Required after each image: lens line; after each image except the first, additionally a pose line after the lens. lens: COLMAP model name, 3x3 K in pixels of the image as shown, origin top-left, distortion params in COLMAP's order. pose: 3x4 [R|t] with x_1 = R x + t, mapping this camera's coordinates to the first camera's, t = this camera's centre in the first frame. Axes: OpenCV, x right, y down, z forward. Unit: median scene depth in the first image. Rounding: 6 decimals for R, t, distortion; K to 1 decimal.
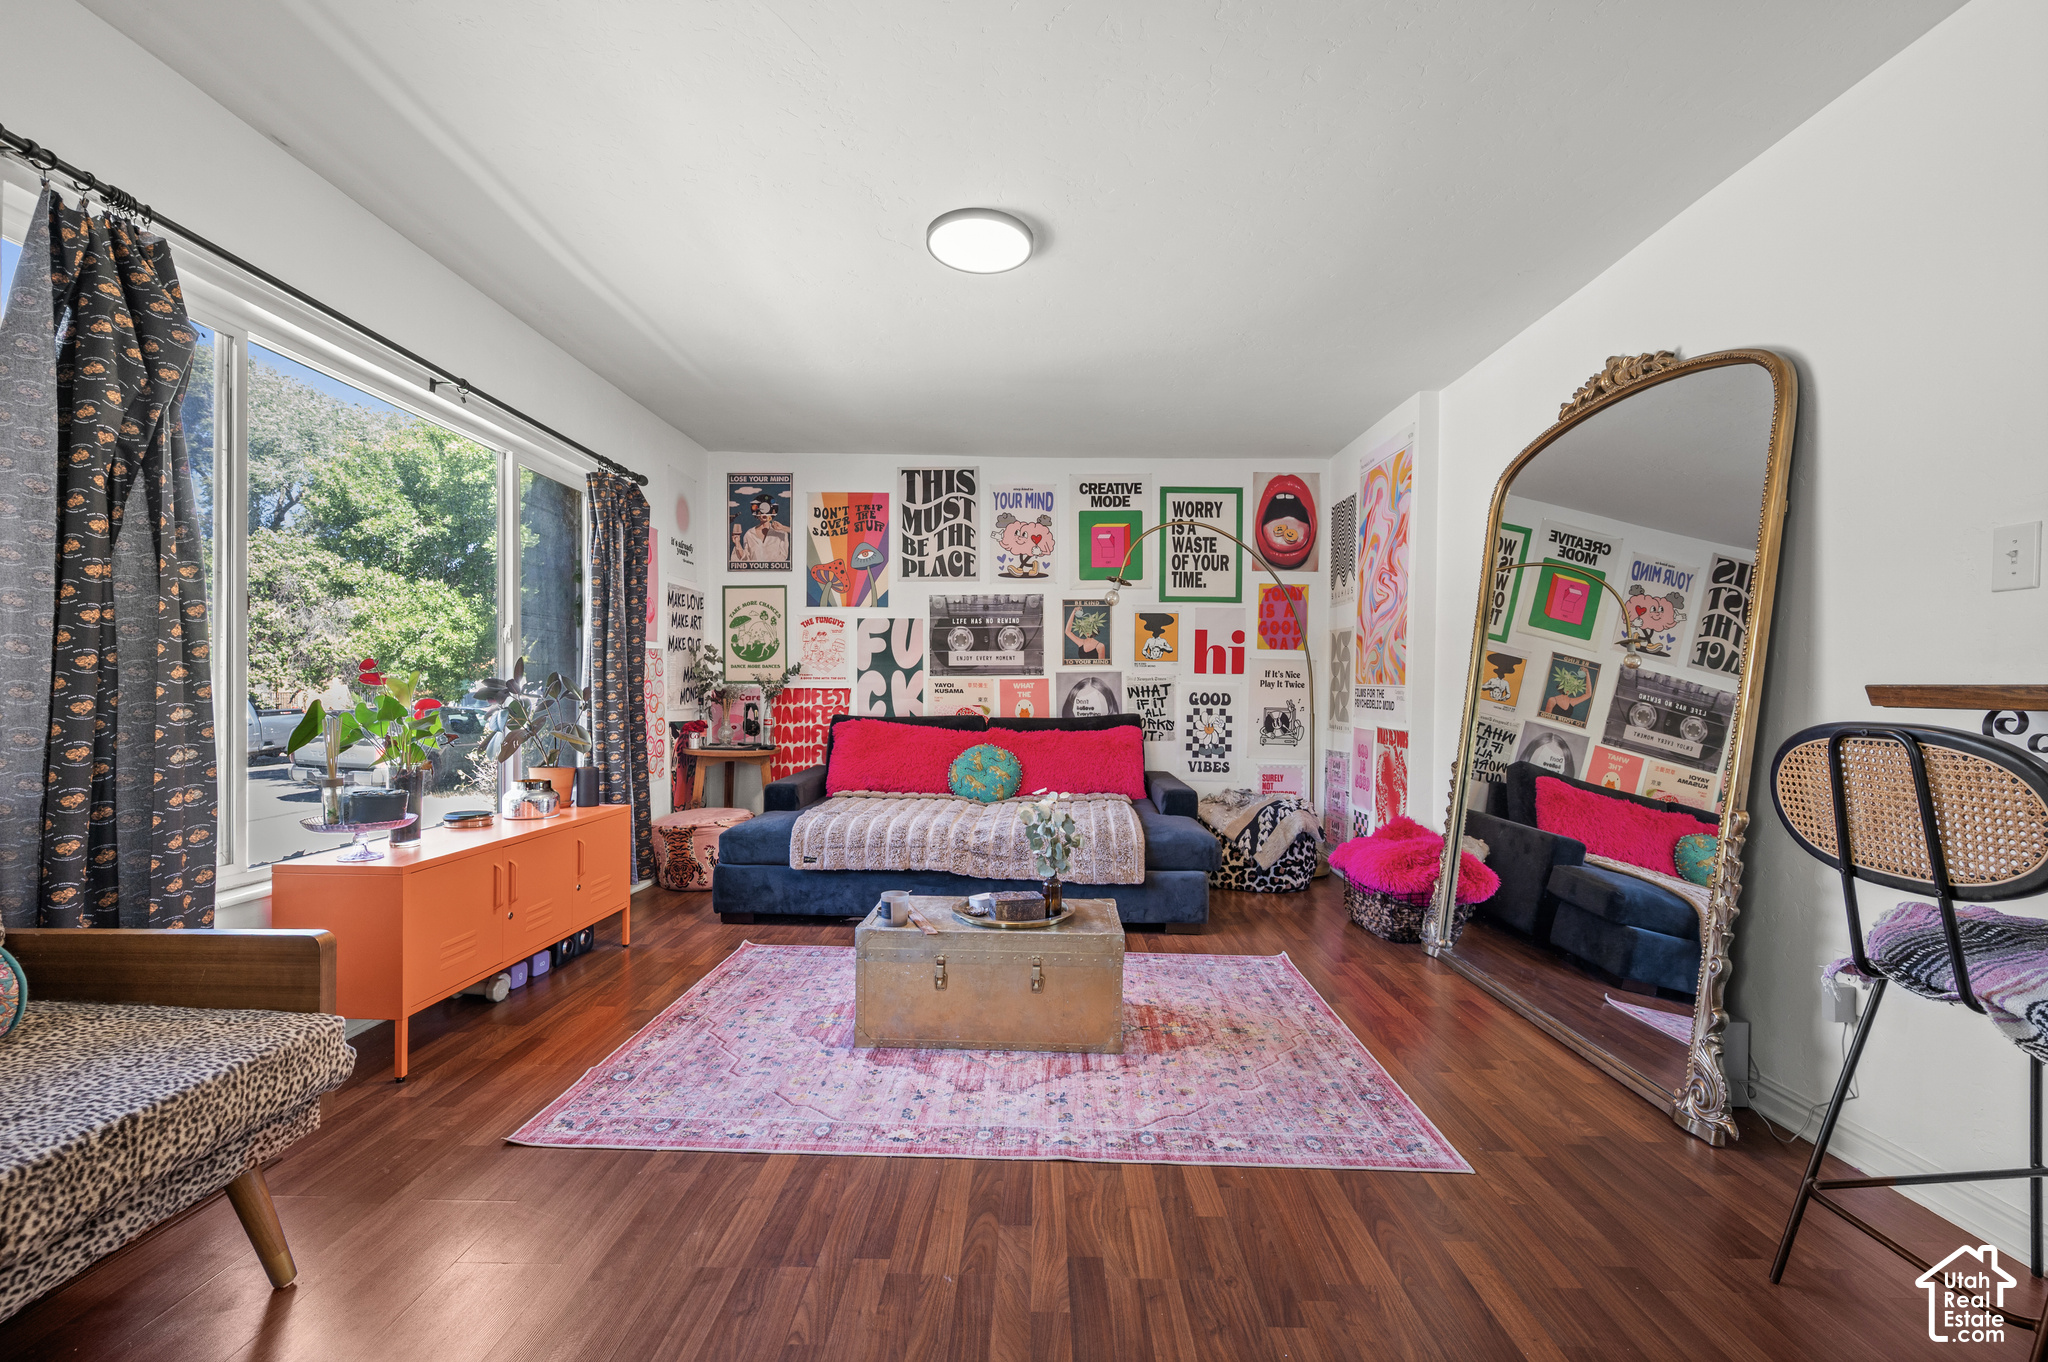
lens RADIAL K [[874.9, 0, 1027.8], [0, 874.9, 694.5], [0, 0, 1]] dist [-0.000239, -0.000506]
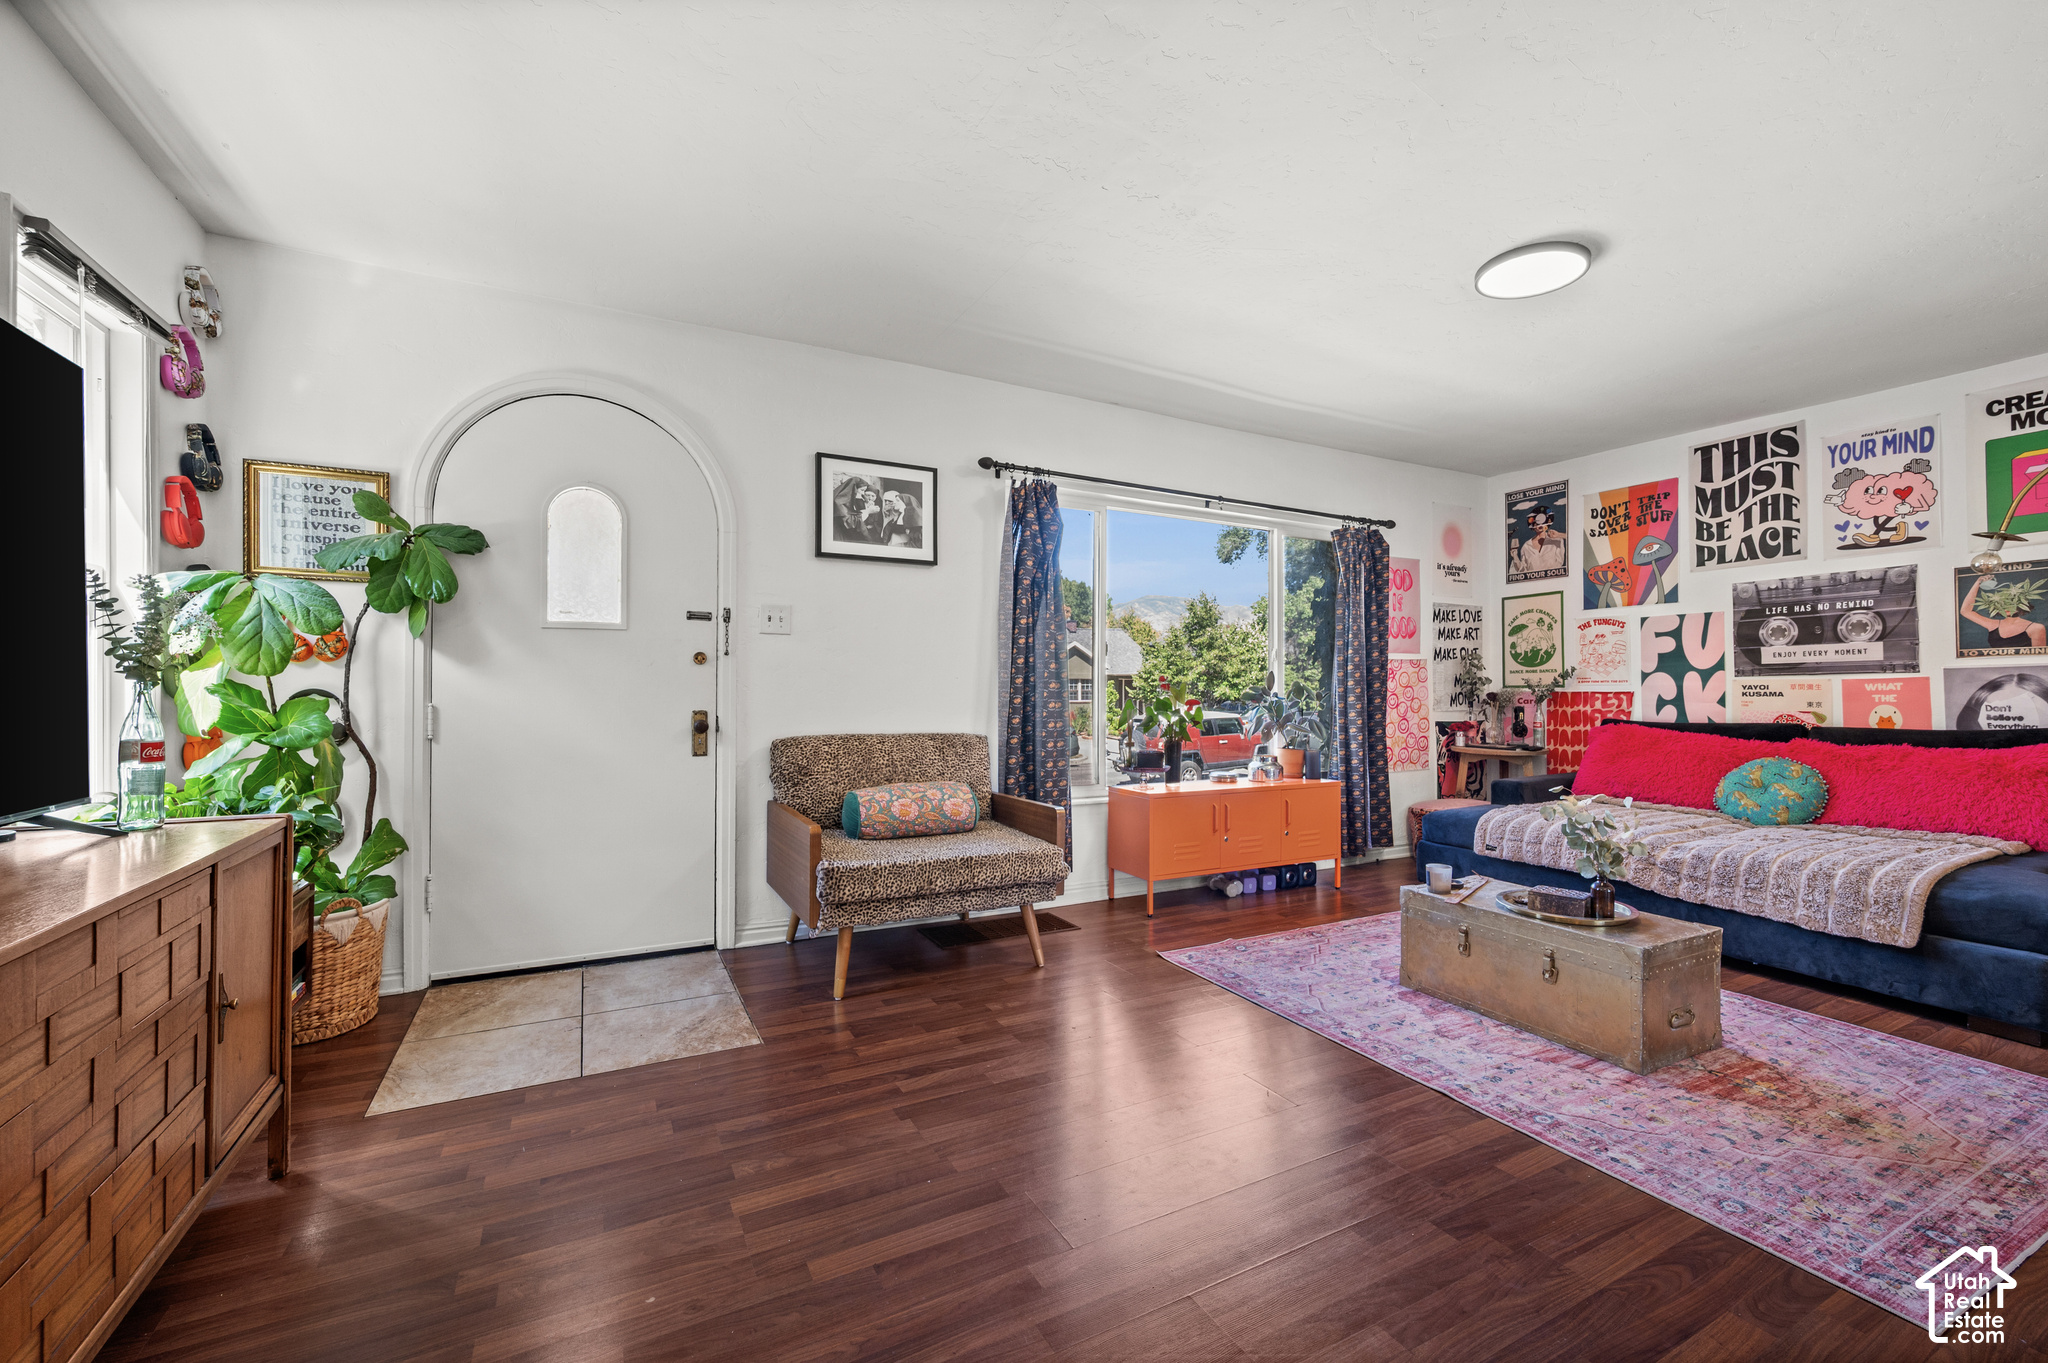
lens RADIAL K [[834.5, 0, 1025.8], [0, 834.5, 680.0], [0, 0, 1]] dist [-0.000602, -0.000467]
pose [[0.477970, -0.018792, -0.878175, 0.320750], [-0.003040, 0.999730, -0.023048, 0.003627], [0.878371, 0.013686, 0.477783, -0.011684]]
